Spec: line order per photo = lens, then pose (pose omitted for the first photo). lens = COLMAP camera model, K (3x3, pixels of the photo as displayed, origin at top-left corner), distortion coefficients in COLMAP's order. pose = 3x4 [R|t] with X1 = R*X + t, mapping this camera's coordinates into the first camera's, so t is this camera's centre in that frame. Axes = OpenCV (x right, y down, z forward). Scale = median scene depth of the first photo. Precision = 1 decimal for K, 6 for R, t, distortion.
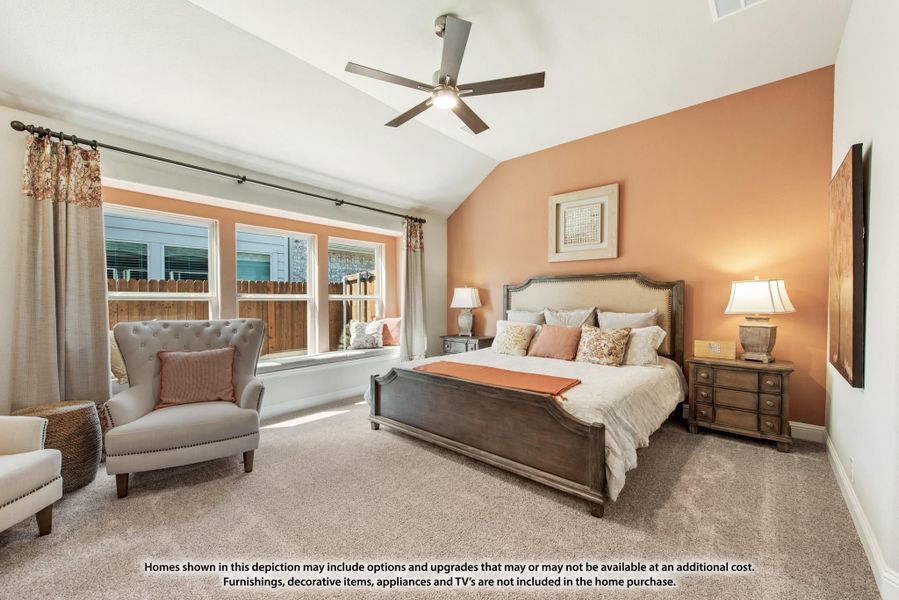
lens RADIAL K [[350.7, 0, 451.0], [0, 350.7, 301.7], [0, 0, 1]] dist [0.001594, 0.000092]
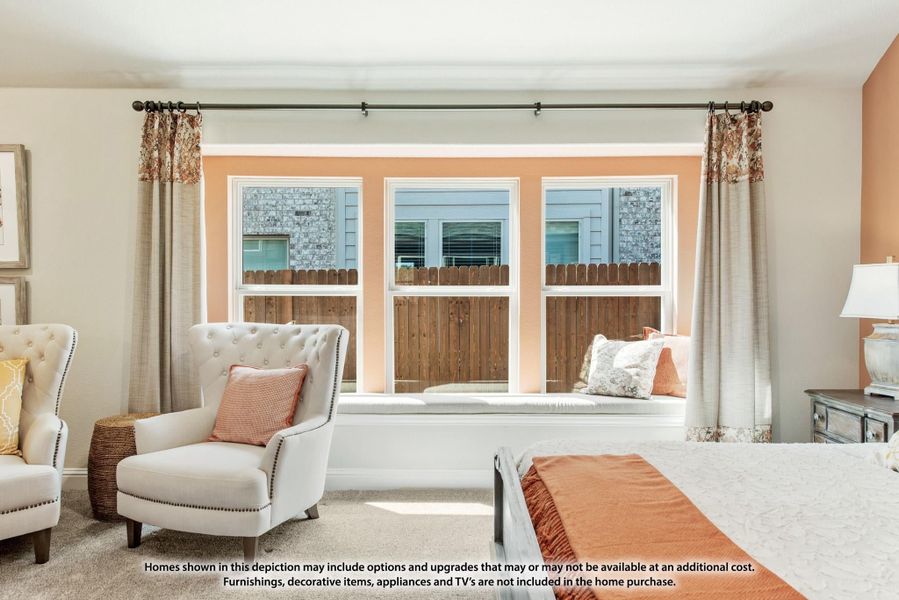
lens RADIAL K [[599.1, 0, 450.1], [0, 599.1, 294.4], [0, 0, 1]] dist [0.020421, -0.007001]
pose [[0.654709, 0.001756, -0.755879, 0.233305], [-0.006420, 0.999974, -0.003237, -0.003095], [0.755854, 0.006973, 0.654703, 0.275589]]
